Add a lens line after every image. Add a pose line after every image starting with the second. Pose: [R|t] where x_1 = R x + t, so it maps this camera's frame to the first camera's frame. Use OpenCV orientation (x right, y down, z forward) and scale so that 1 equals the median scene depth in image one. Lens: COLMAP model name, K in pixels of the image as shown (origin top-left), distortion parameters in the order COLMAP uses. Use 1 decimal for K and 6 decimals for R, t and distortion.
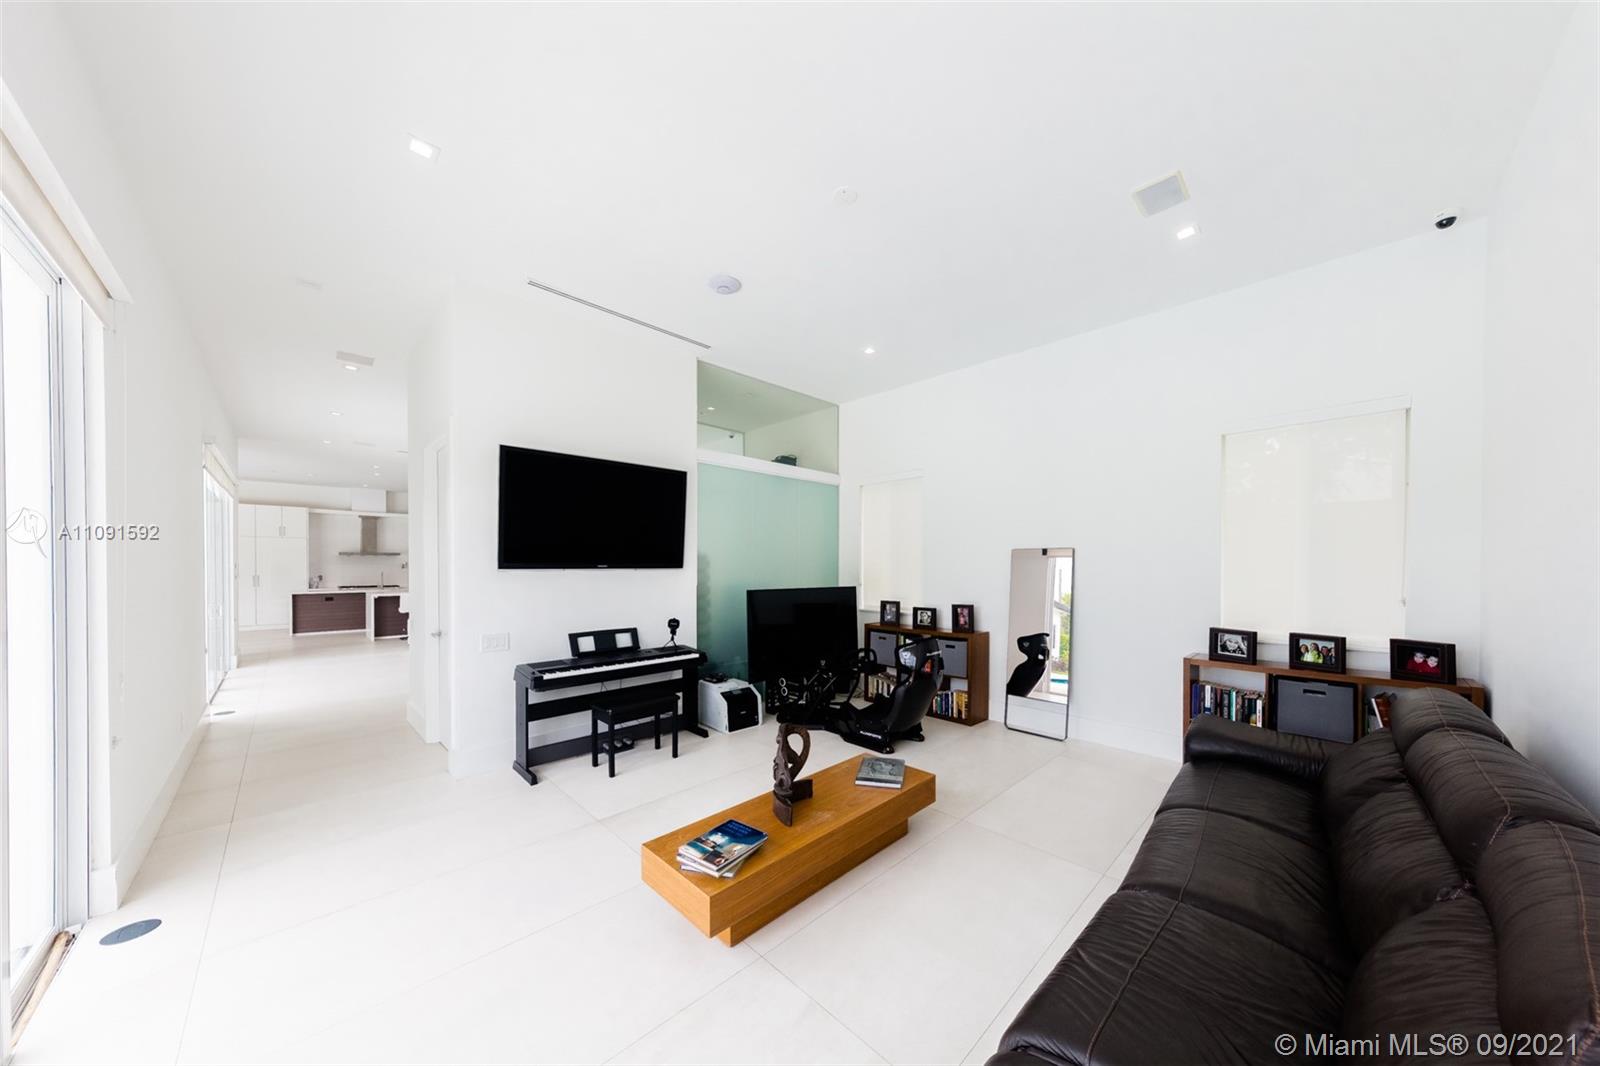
lens RADIAL K [[511.0, 0, 801.7], [0, 511.0, 569.0], [0, 0, 1]] dist [0.000330, 0.000020]
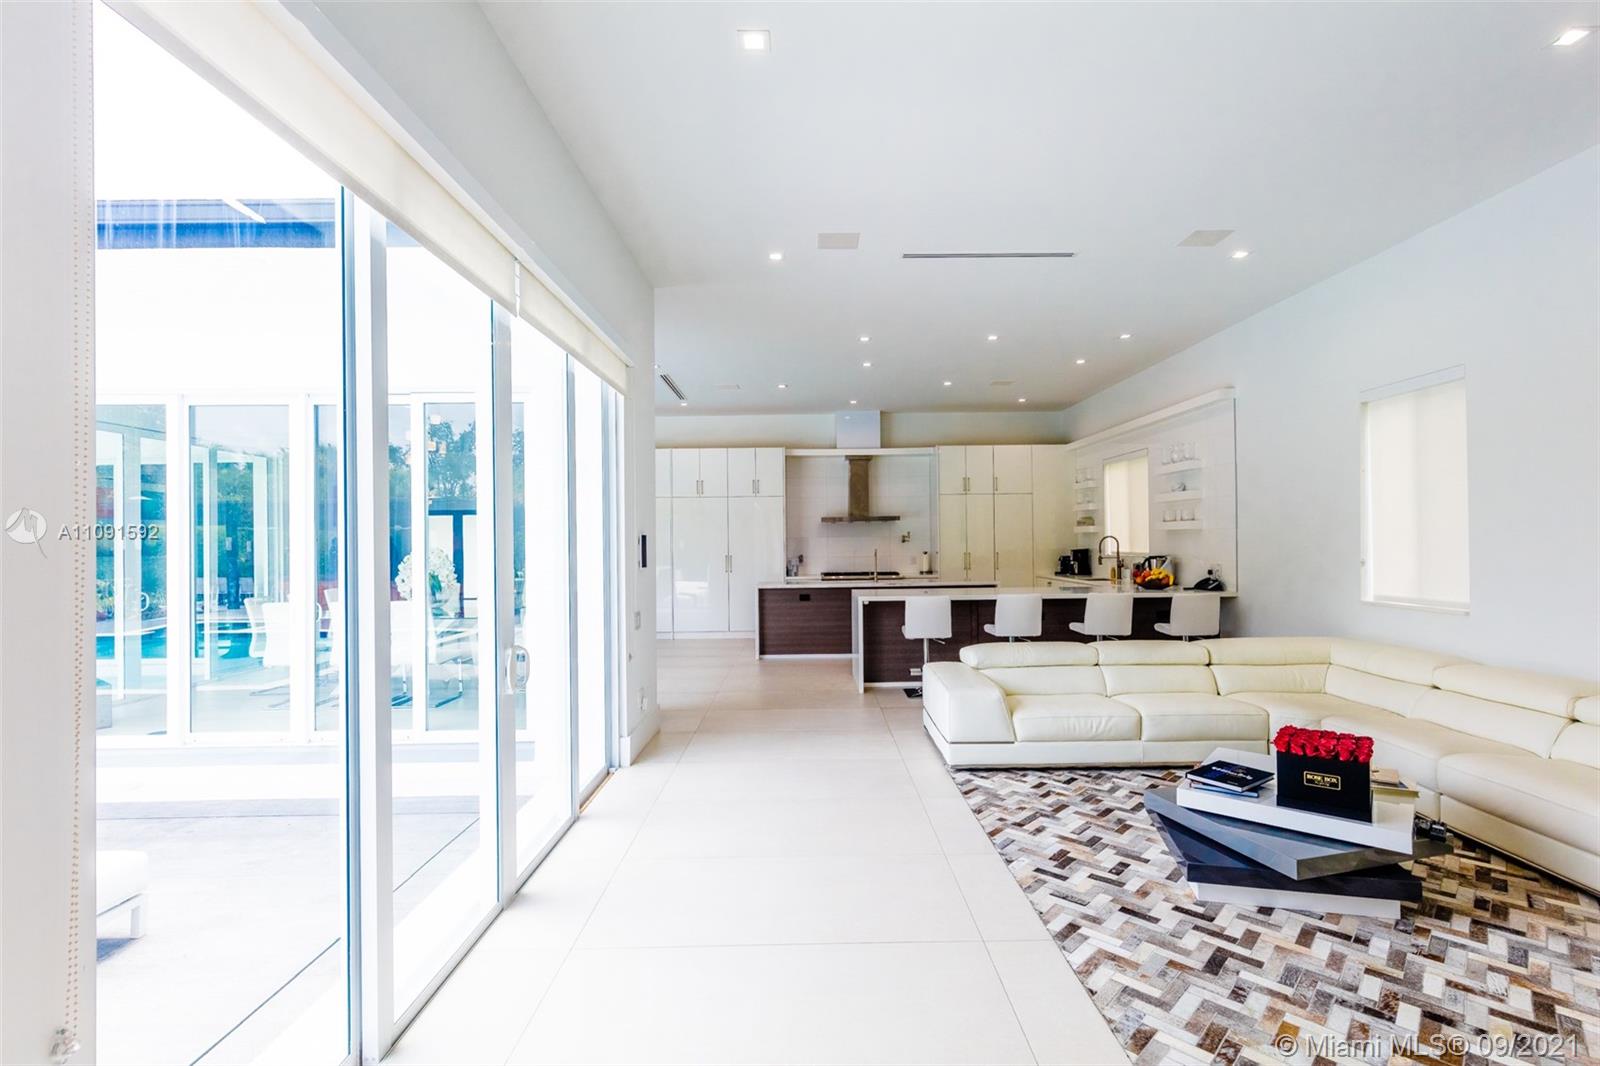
lens RADIAL K [[770.7, 0, 800.0], [0, 770.7, 533.0], [0, 0, 1]] dist [0.000266, 0.000025]
pose [[0.704754, -0.016178, -0.709267, -0.279947], [0.010150, 0.999868, -0.012720, -0.002814], [0.709379, 0.001765, 0.704825, 0.345133]]
